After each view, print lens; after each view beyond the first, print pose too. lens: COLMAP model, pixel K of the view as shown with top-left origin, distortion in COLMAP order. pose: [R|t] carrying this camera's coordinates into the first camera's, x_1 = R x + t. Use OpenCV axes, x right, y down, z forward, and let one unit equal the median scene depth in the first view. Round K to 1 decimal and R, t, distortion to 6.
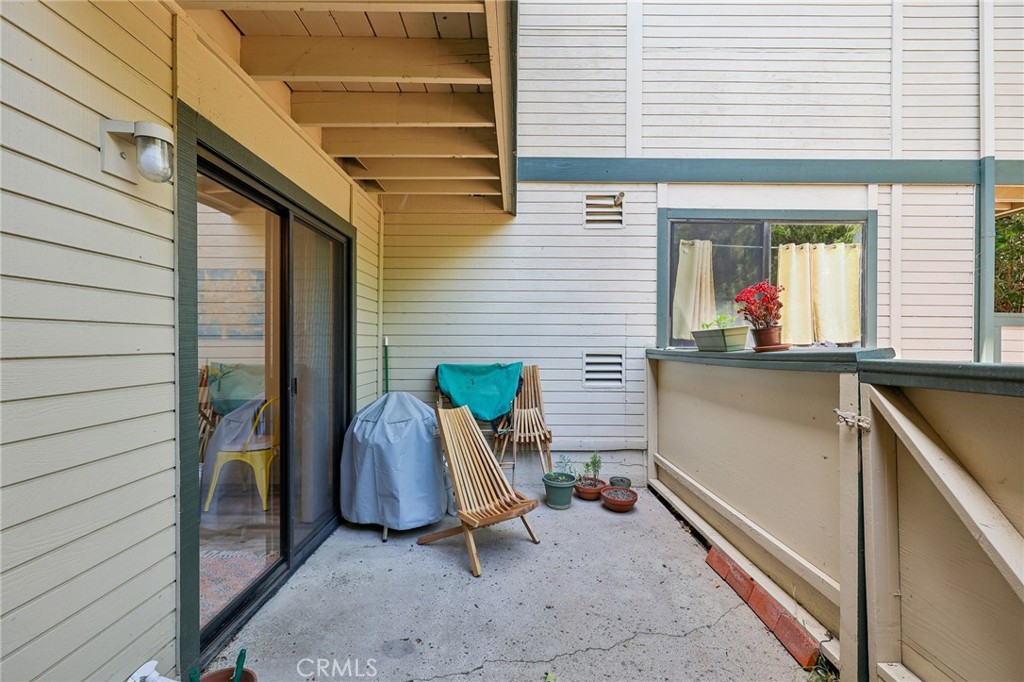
lens RADIAL K [[412.1, 0, 514.5], [0, 412.1, 344.7], [0, 0, 1]] dist [-0.001176, 0.000642]
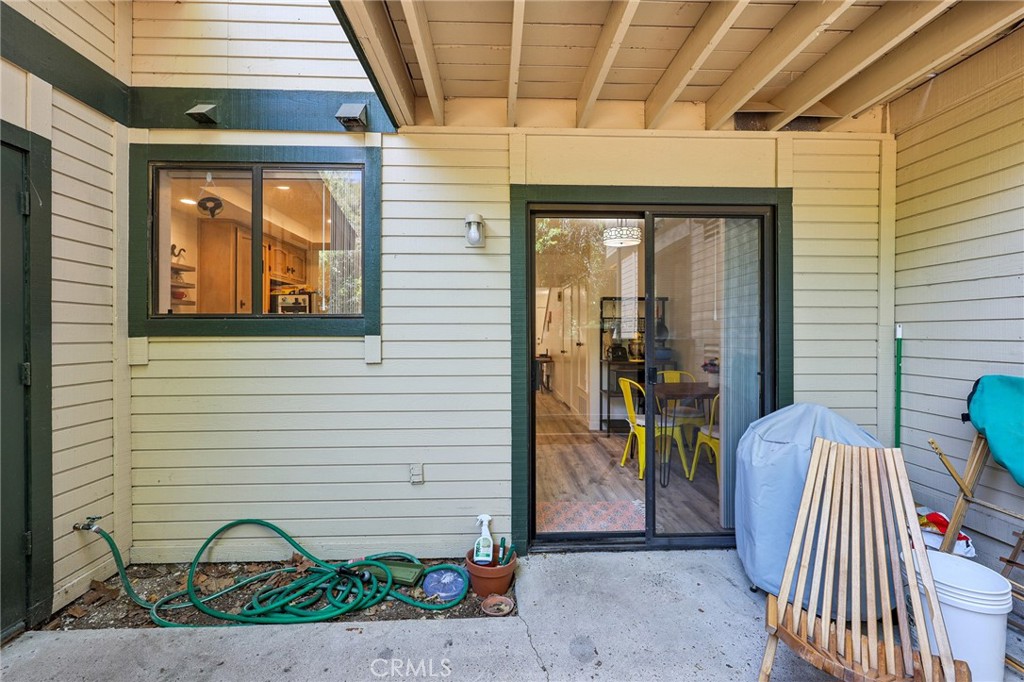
lens RADIAL K [[412.1, 0, 508.9], [0, 412.1, 332.3], [0, 0, 1]] dist [-0.001176, 0.000642]
pose [[0.035604, -0.006875, -0.999342, 0.327183], [-0.005385, 0.999961, -0.007071, 0.000285], [0.999351, 0.005633, 0.035566, 0.377192]]
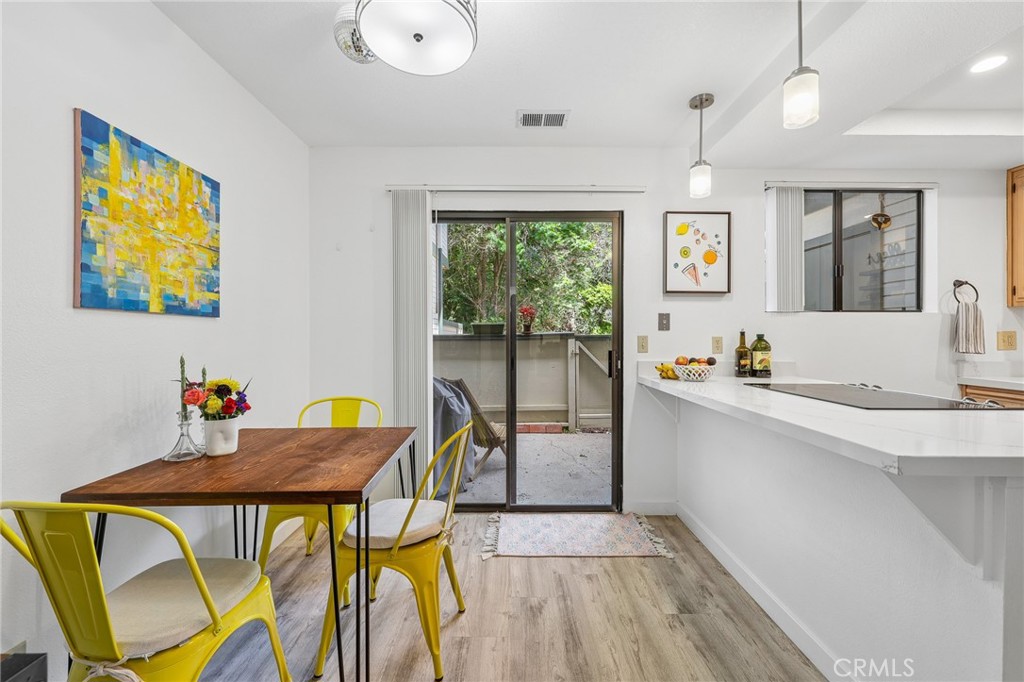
lens RADIAL K [[412.1, 0, 513.7], [0, 412.1, 335.9], [0, 0, 1]] dist [-0.001176, 0.000642]
pose [[-0.013225, -0.006847, 0.999889, -1.123324], [0.004675, 0.999965, 0.006910, 0.007726], [-0.999902, 0.004766, -0.013193, 0.640849]]
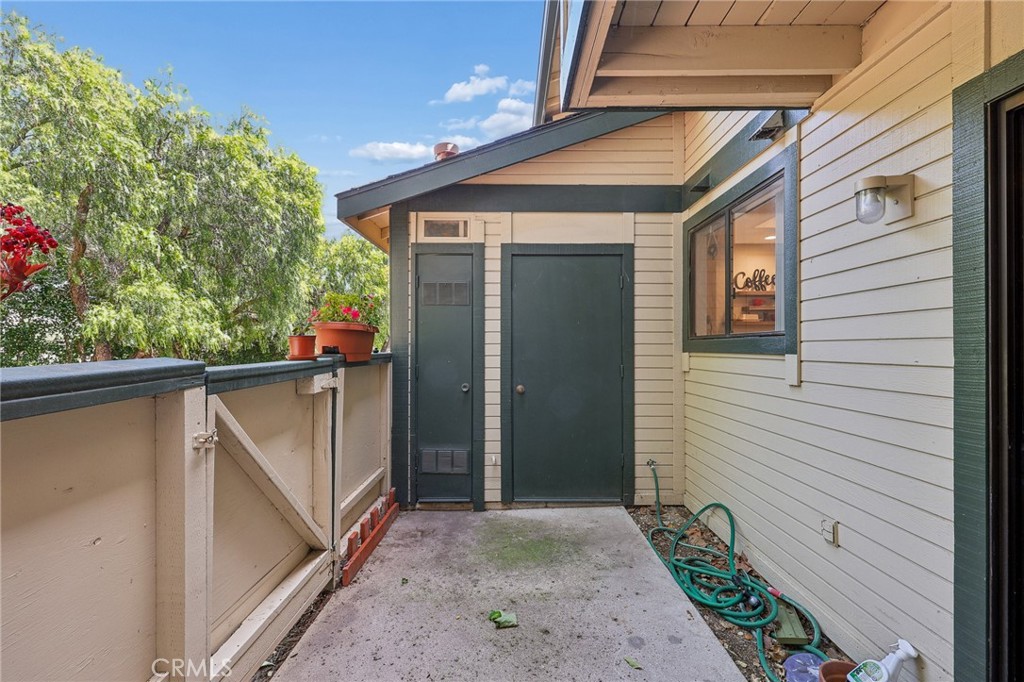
lens RADIAL K [[412.1, 0, 509.2], [0, 412.1, 346.0], [0, 0, 1]] dist [-0.001176, 0.000642]
pose [[-0.999940, -0.005941, -0.009237, 0.075485], [-0.005970, 0.999977, 0.003191, -0.009365], [0.009218, 0.003246, -0.999952, 0.765652]]
